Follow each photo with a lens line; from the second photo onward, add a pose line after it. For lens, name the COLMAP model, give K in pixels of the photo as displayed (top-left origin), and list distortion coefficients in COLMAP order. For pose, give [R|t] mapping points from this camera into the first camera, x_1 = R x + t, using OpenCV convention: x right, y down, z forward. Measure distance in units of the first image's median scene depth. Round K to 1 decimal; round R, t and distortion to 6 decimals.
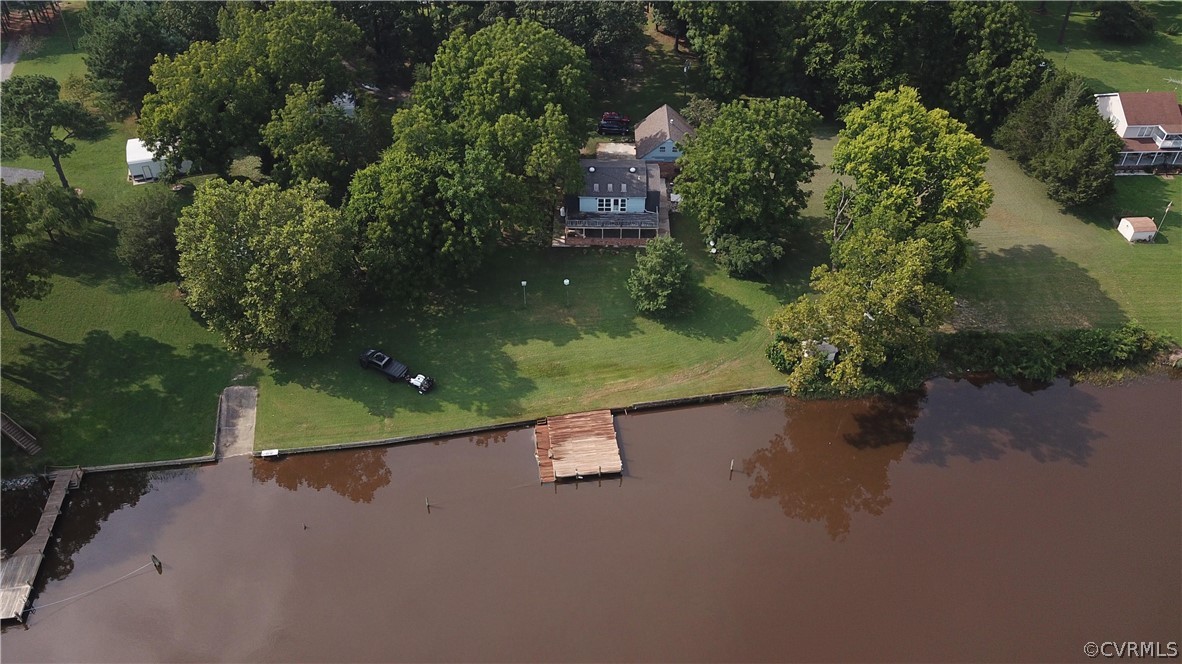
lens RADIAL K [[927.1, 0, 591.0], [0, 927.1, 332.0], [0, 0, 1]] dist [0.006090, 0.004052]
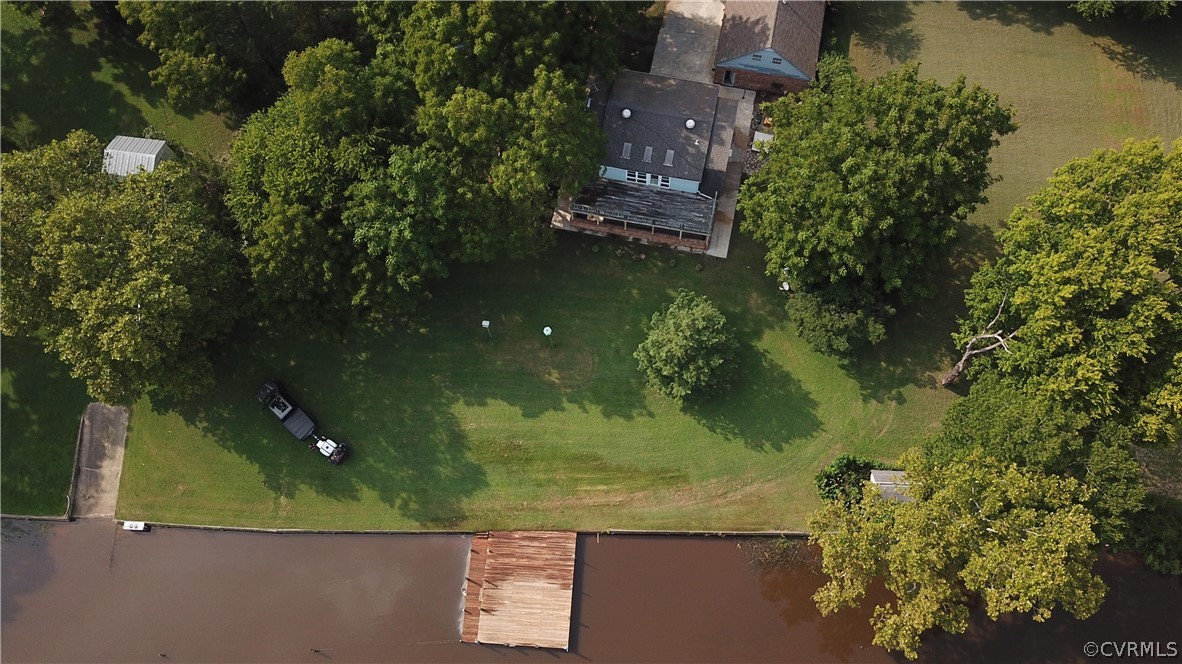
lens RADIAL K [[927.1, 0, 591.0], [0, 927.1, 332.0], [0, 0, 1]] dist [0.006090, 0.004052]
pose [[0.979676, 0.173410, -0.100812, 0.075431], [-0.103504, 0.867550, 0.486460, -0.398032], [0.171817, -0.466139, 0.867867, 0.425975]]
